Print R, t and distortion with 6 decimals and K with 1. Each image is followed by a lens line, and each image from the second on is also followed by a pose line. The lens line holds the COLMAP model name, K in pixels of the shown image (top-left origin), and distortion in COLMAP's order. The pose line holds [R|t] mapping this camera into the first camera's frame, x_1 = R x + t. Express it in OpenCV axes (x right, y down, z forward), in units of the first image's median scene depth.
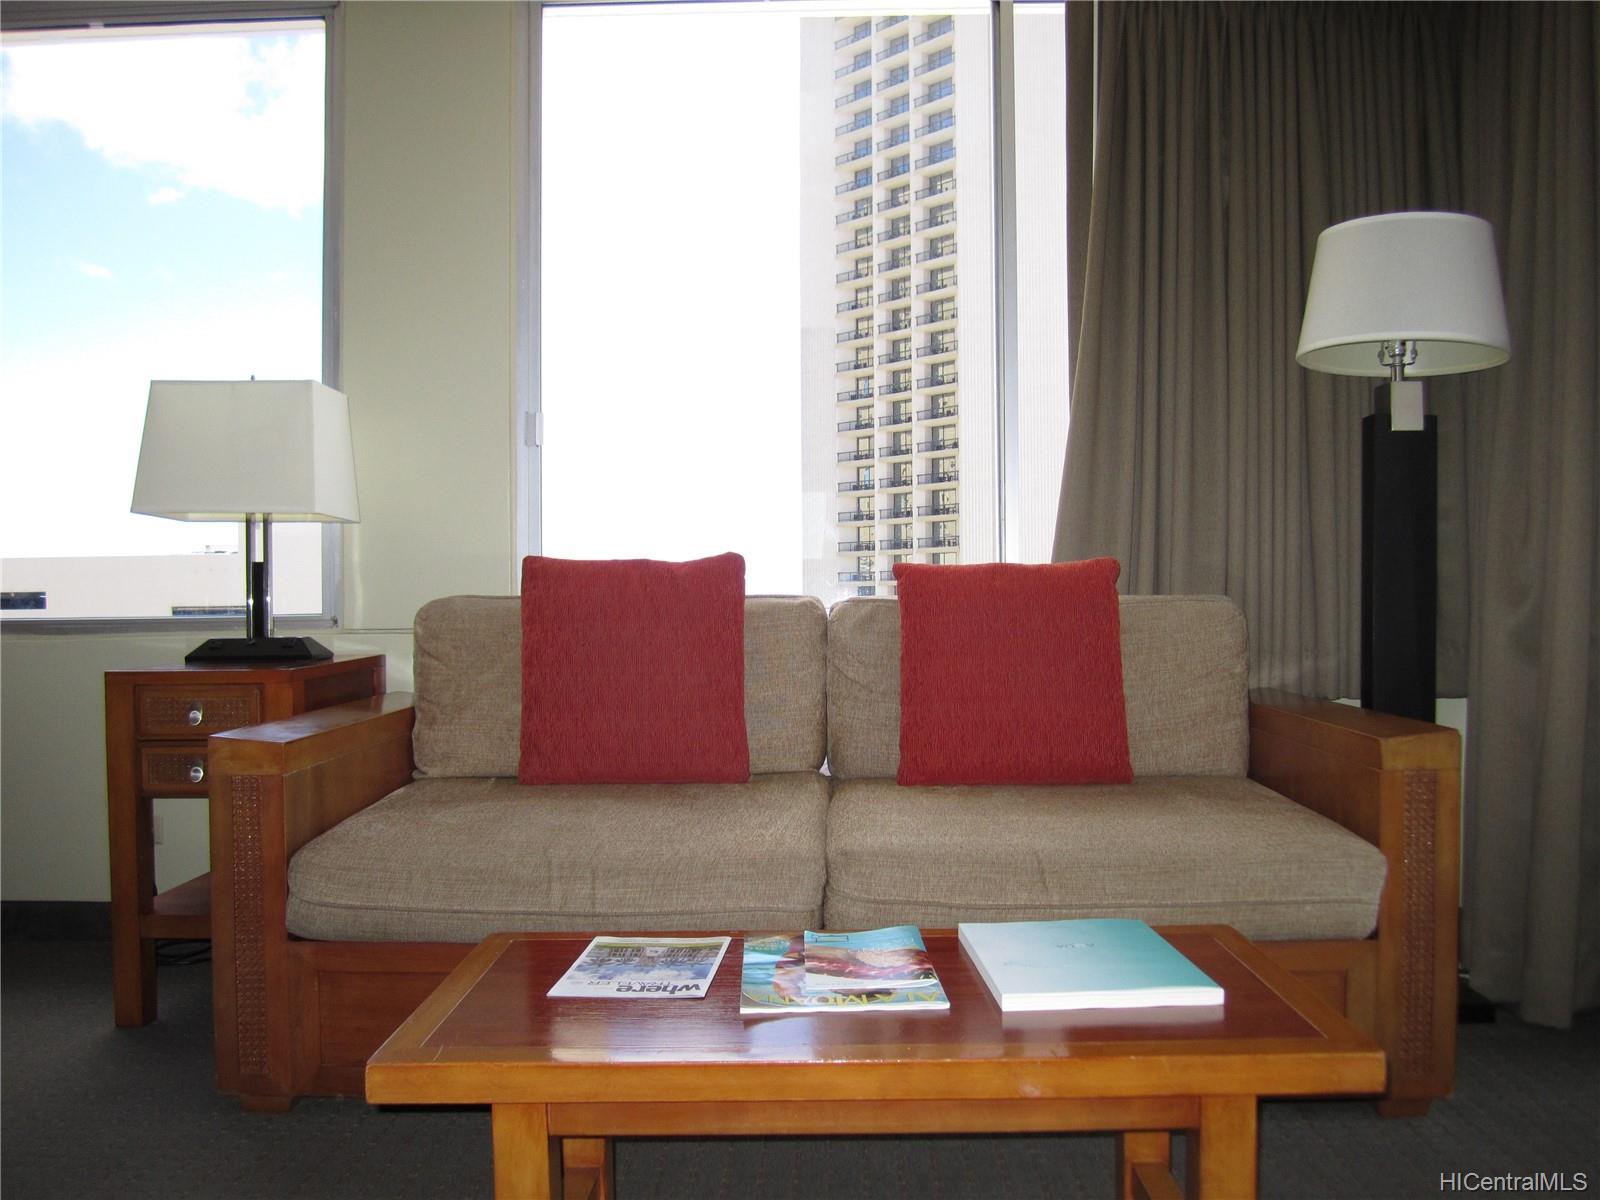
lens RADIAL K [[1316.7, 0, 804.8], [0, 1316.7, 594.5], [0, 0, 1]] dist [-0.065547, 0.023599]
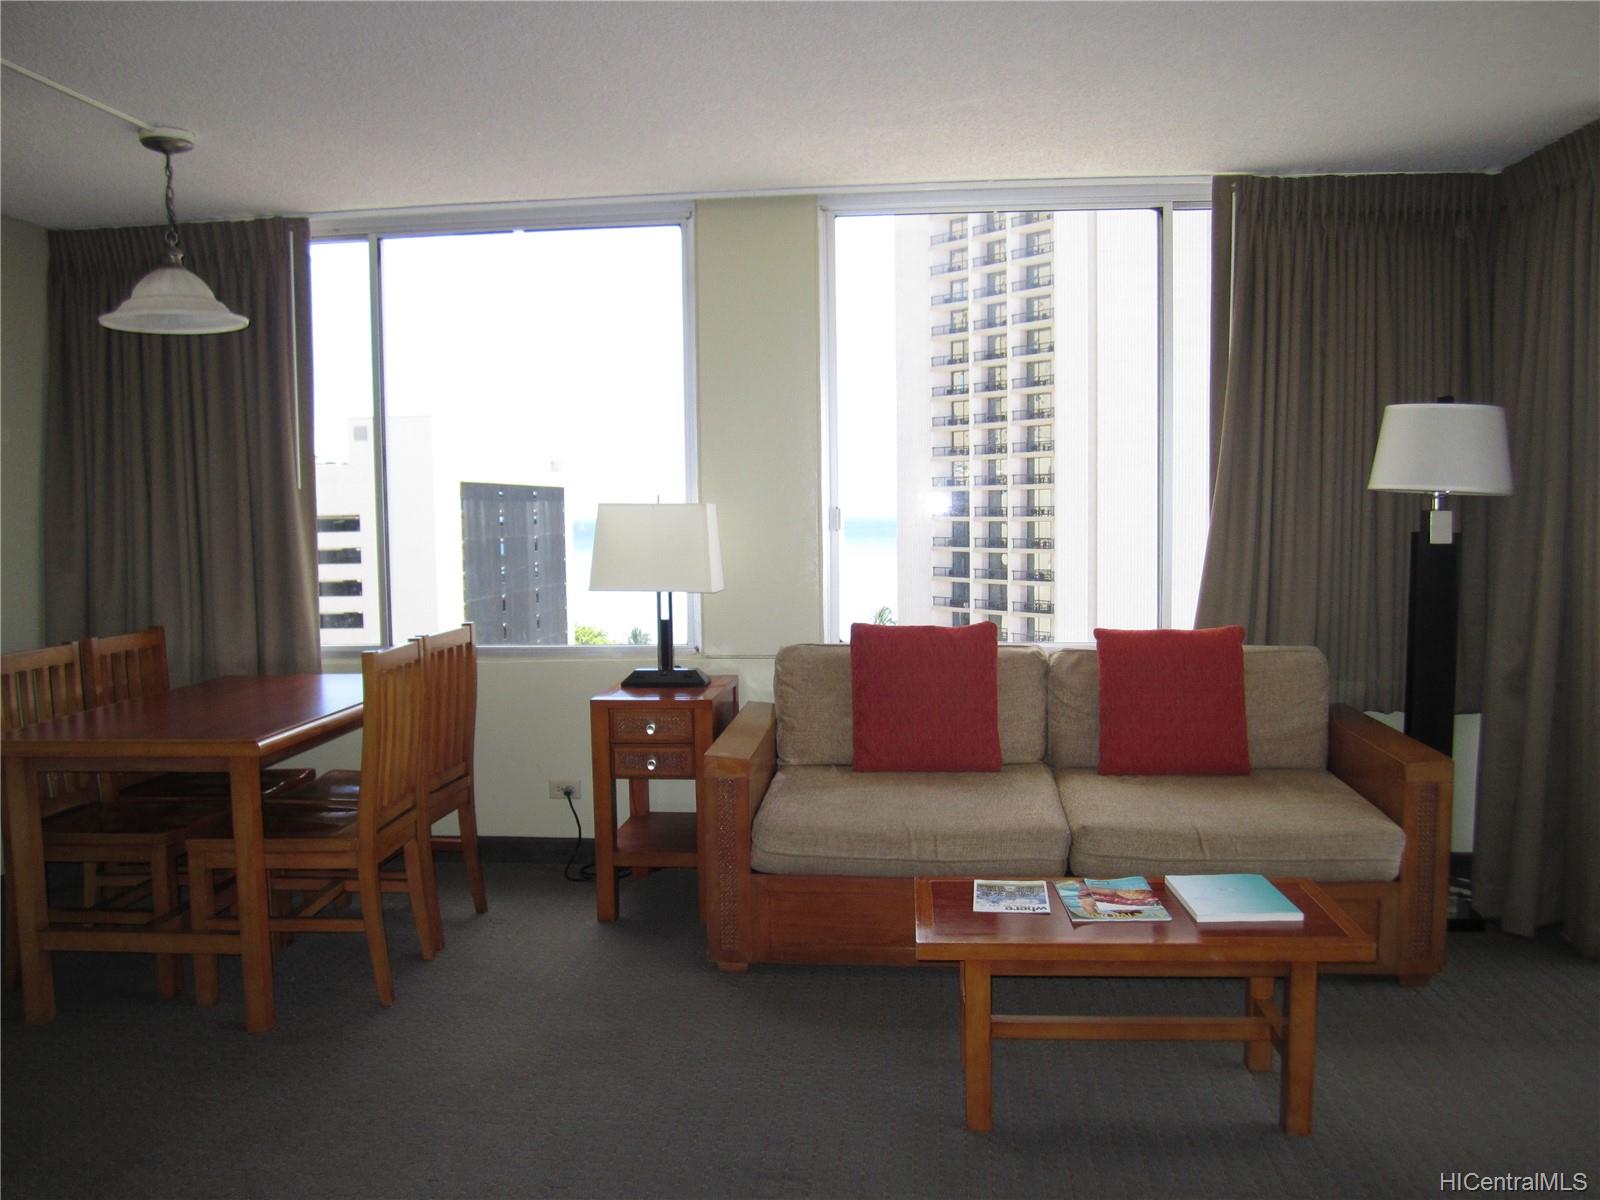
lens RADIAL K [[1316.7, 0, 804.8], [0, 1316.7, 594.5], [0, 0, 1]] dist [-0.065547, 0.023599]
pose [[0.997714, 0.000952, -0.067572, -0.166612], [0.004188, 0.997108, 0.075886, -0.182003], [0.067449, -0.075995, 0.994824, -0.539782]]
